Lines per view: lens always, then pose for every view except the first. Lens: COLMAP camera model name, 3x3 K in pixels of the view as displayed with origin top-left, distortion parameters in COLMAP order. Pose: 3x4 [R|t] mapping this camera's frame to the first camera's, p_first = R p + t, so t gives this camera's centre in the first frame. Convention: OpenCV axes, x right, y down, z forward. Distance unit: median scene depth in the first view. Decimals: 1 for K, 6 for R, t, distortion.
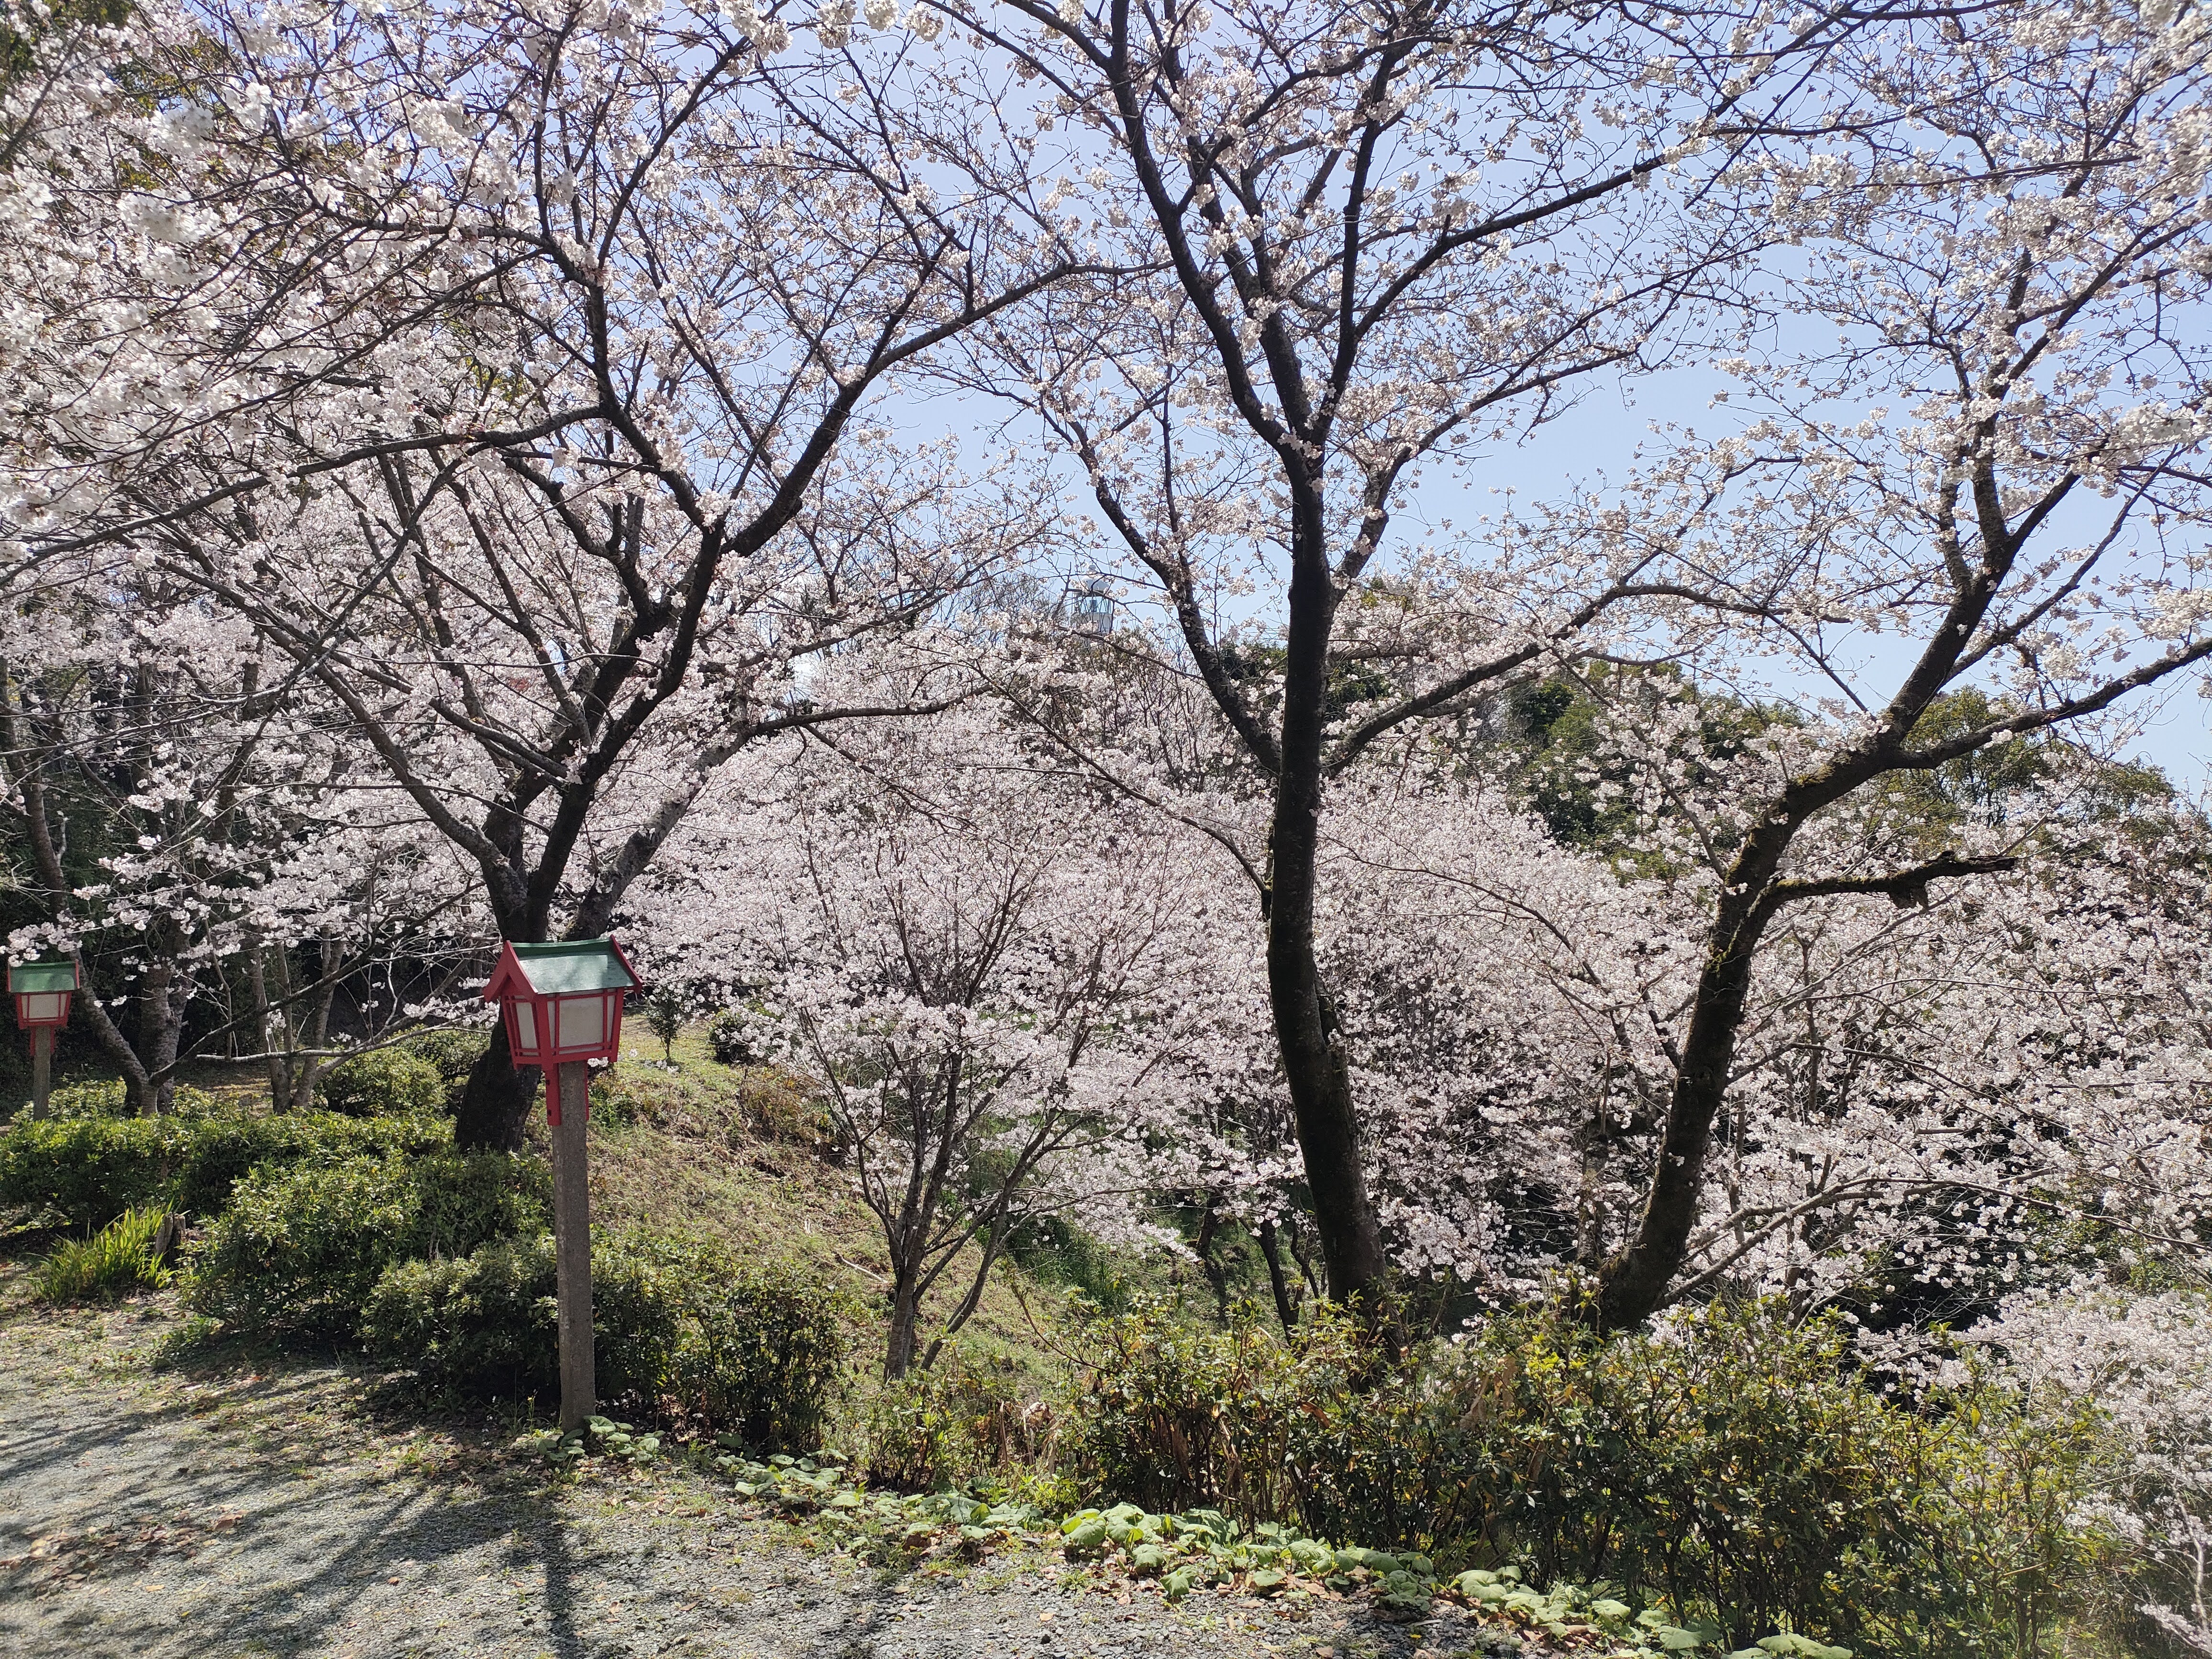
lens RADIAL K [[1616.3, 0, 1121.9], [0, 1616.3, 837.0], [0, 0, 1]] dist [0.072623, -0.080035]
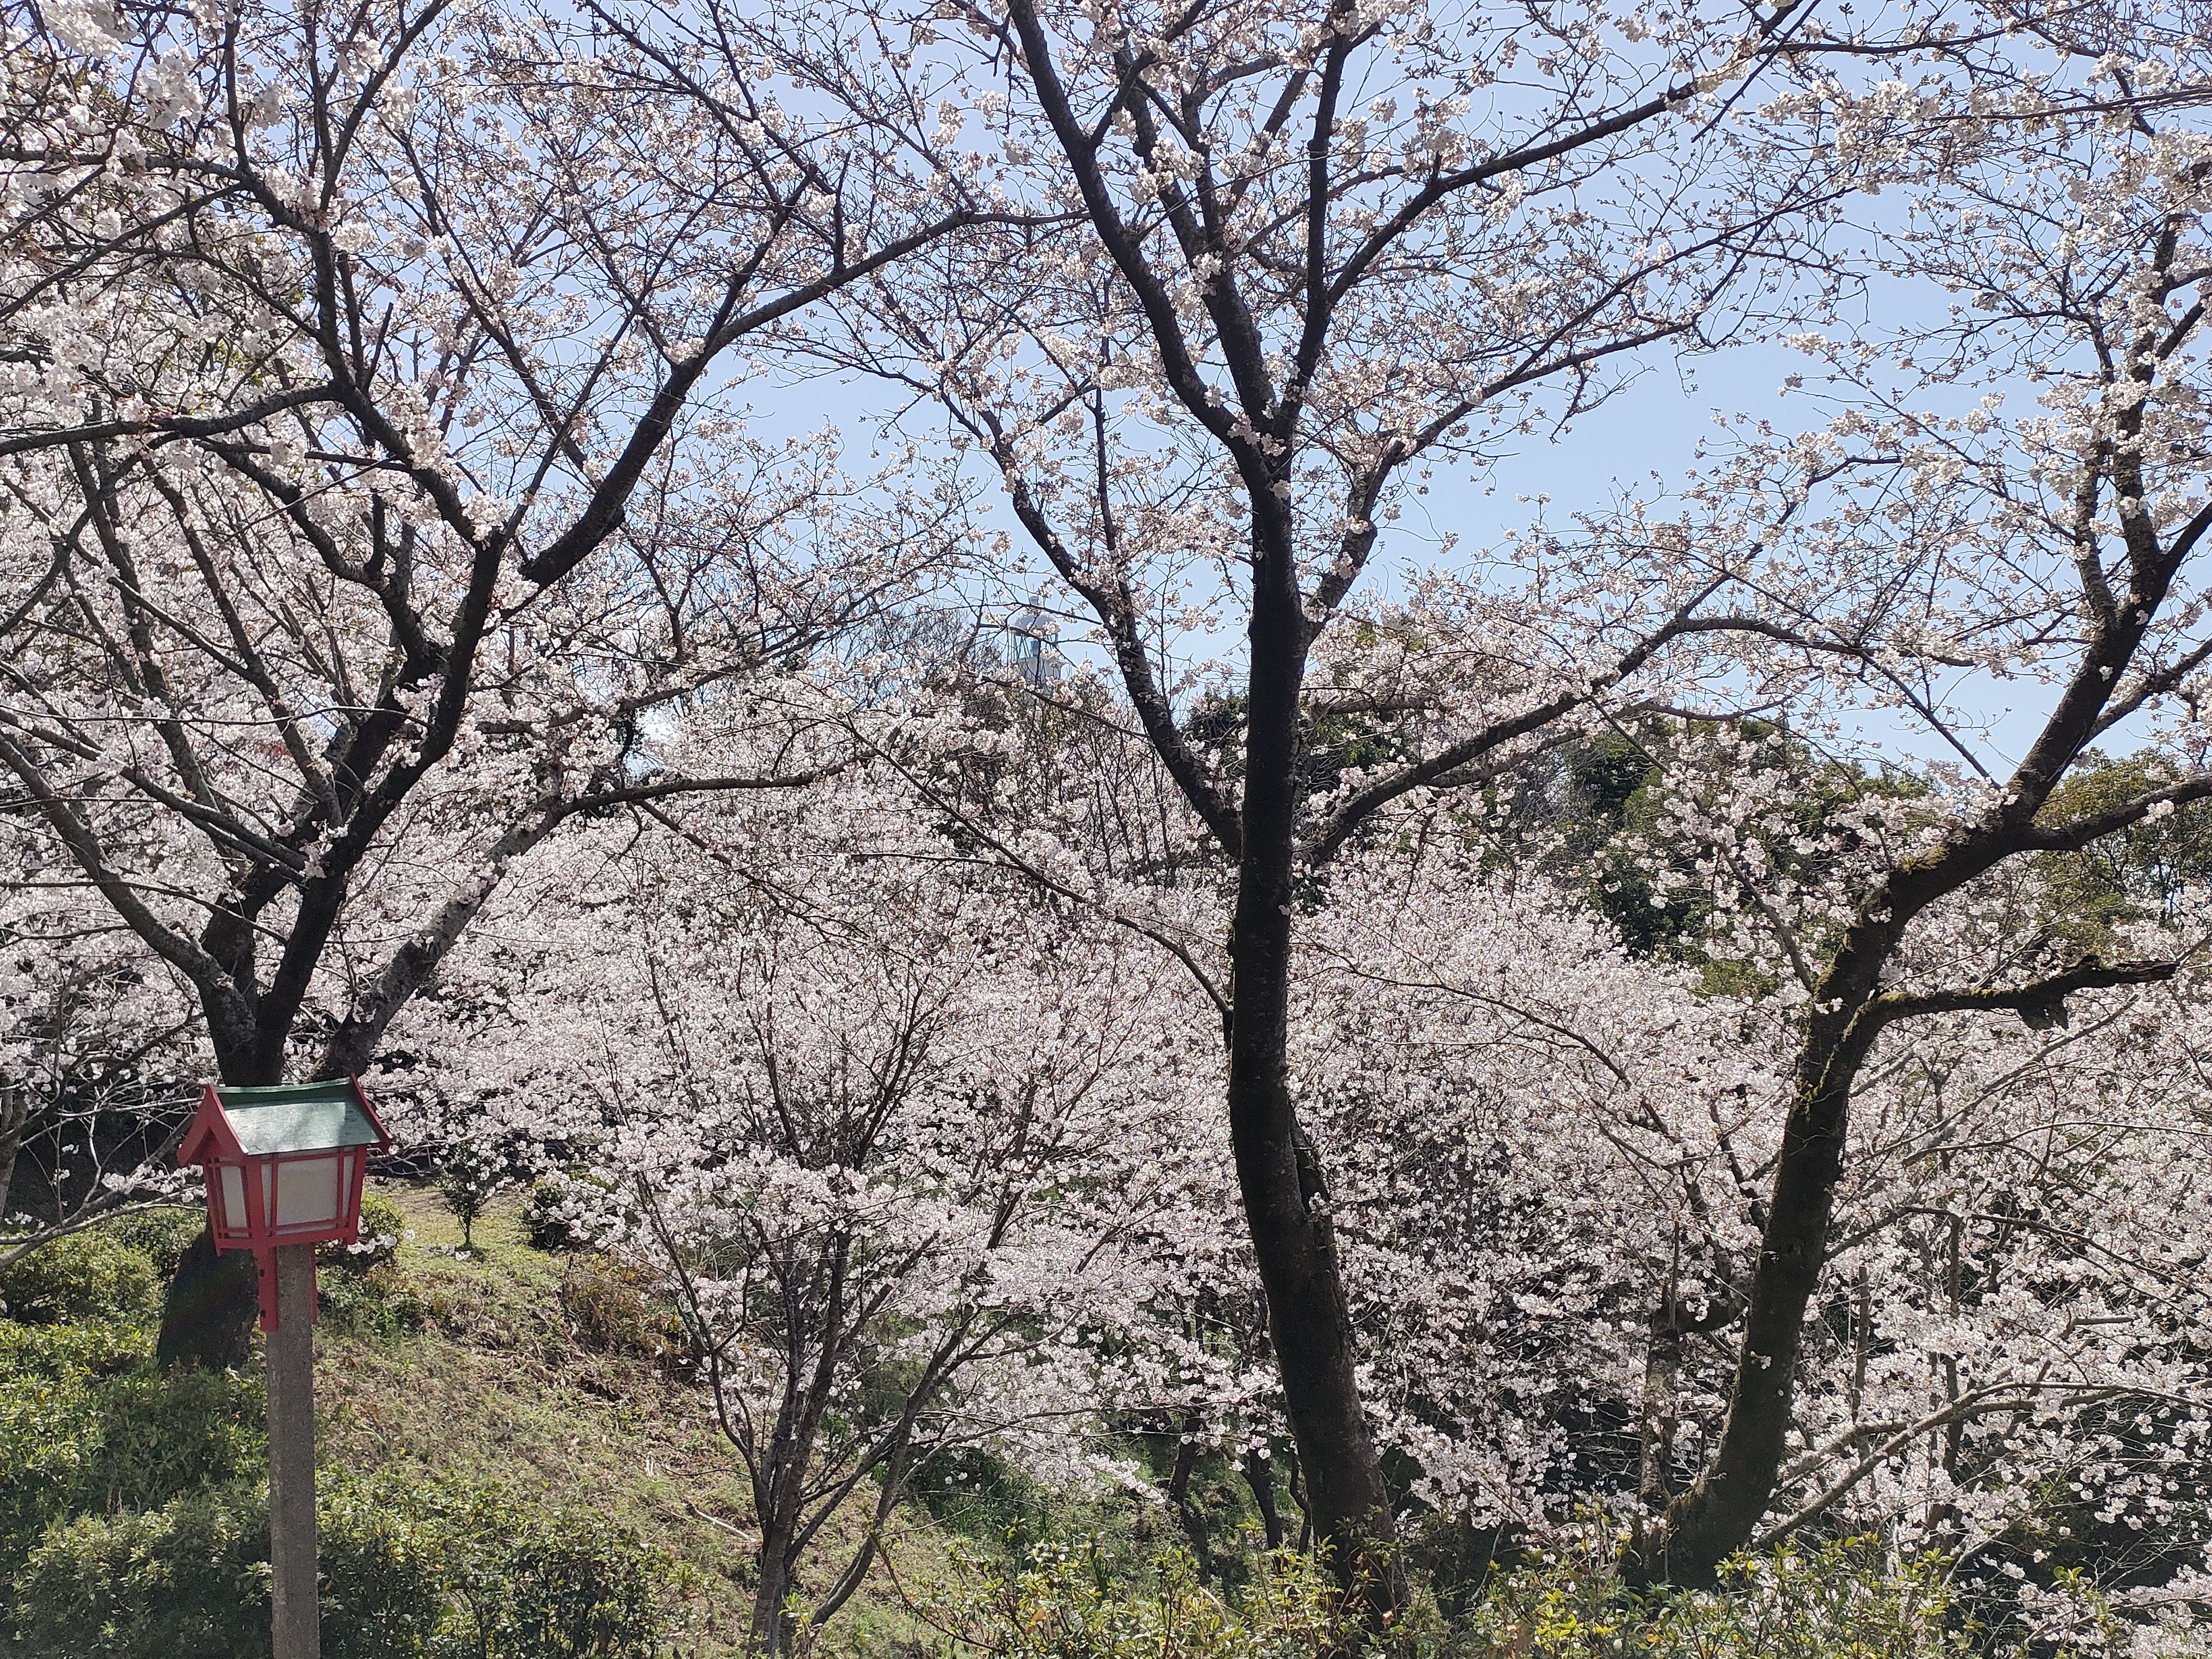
lens RADIAL K [[2098.7, 0, 1128.5], [0, 2098.7, 842.0], [0, 0, 1]] dist [0.083882, -0.103679]
pose [[0.999708, -0.004607, 0.023730, 0.016932], [0.005792, 0.998727, -0.050106, 0.002027], [-0.023469, 0.050229, 0.998462, -0.000765]]
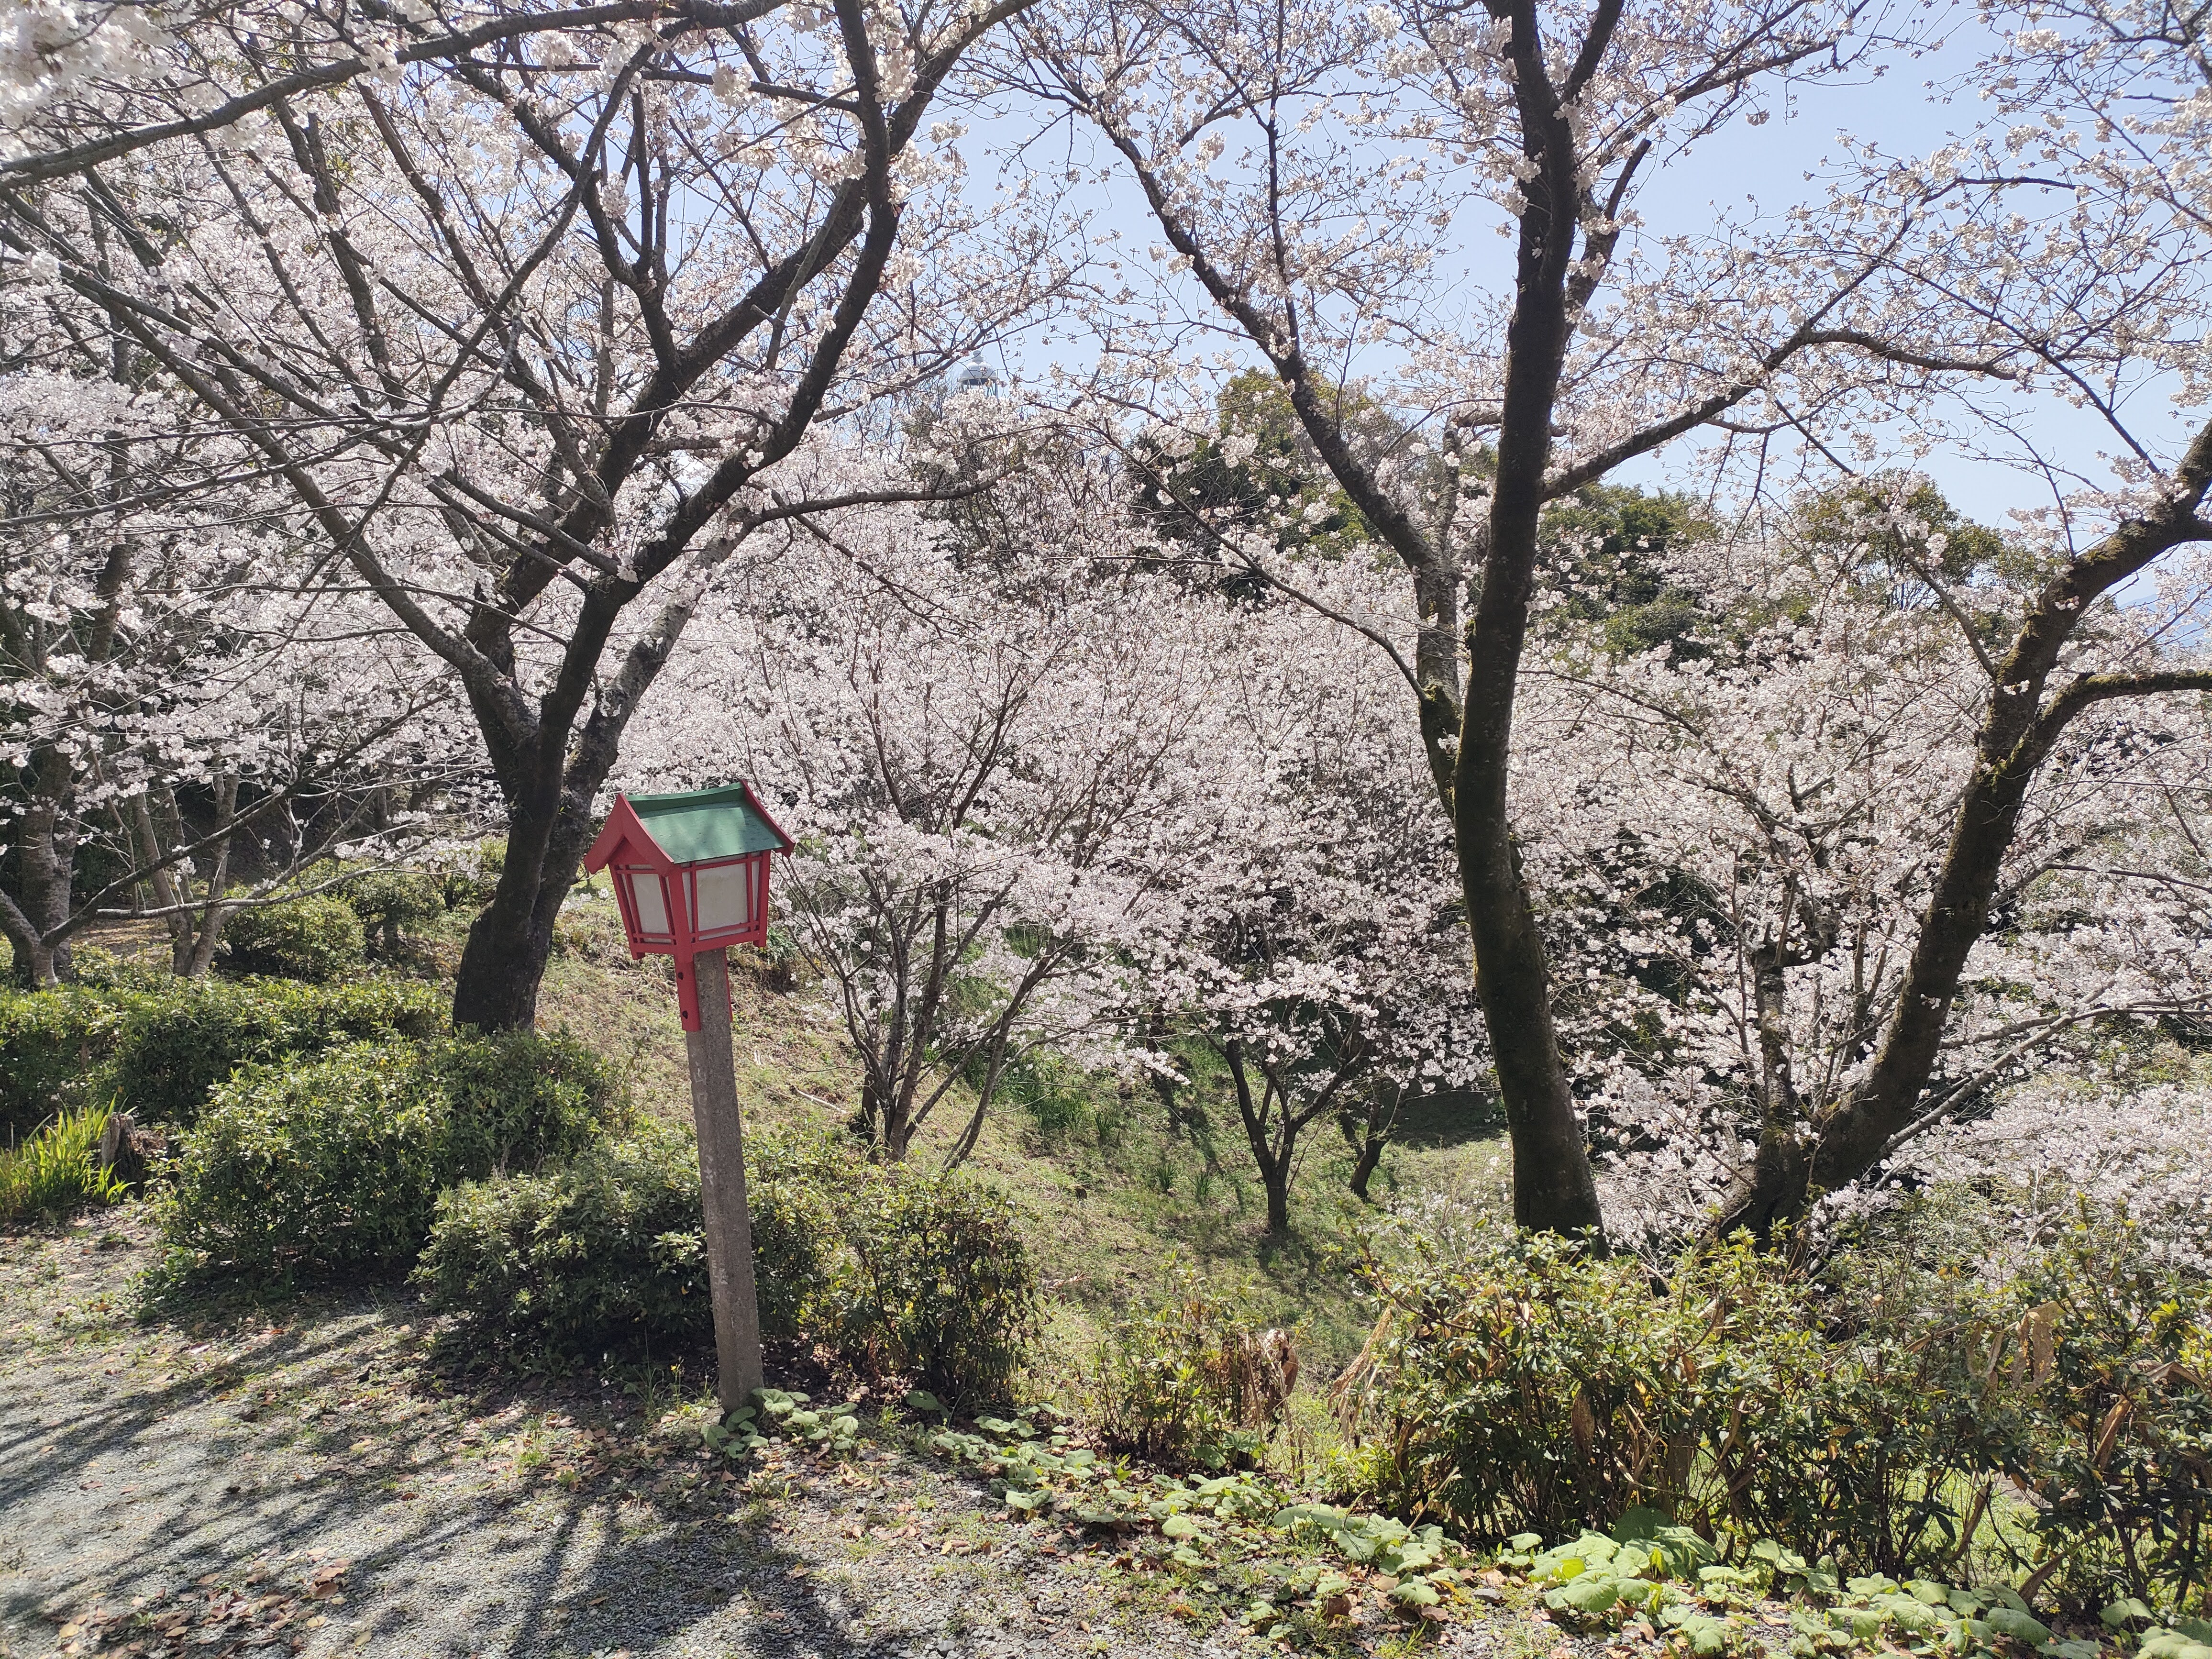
lens RADIAL K [[1616.3, 0, 1121.9], [0, 1616.3, 837.0], [0, 0, 1]] dist [0.072623, -0.080035]
pose [[0.996618, -0.025238, 0.078201, -0.135236], [0.015539, 0.992379, 0.122238, -0.002336], [-0.080690, -0.120610, 0.989415, 0.157897]]
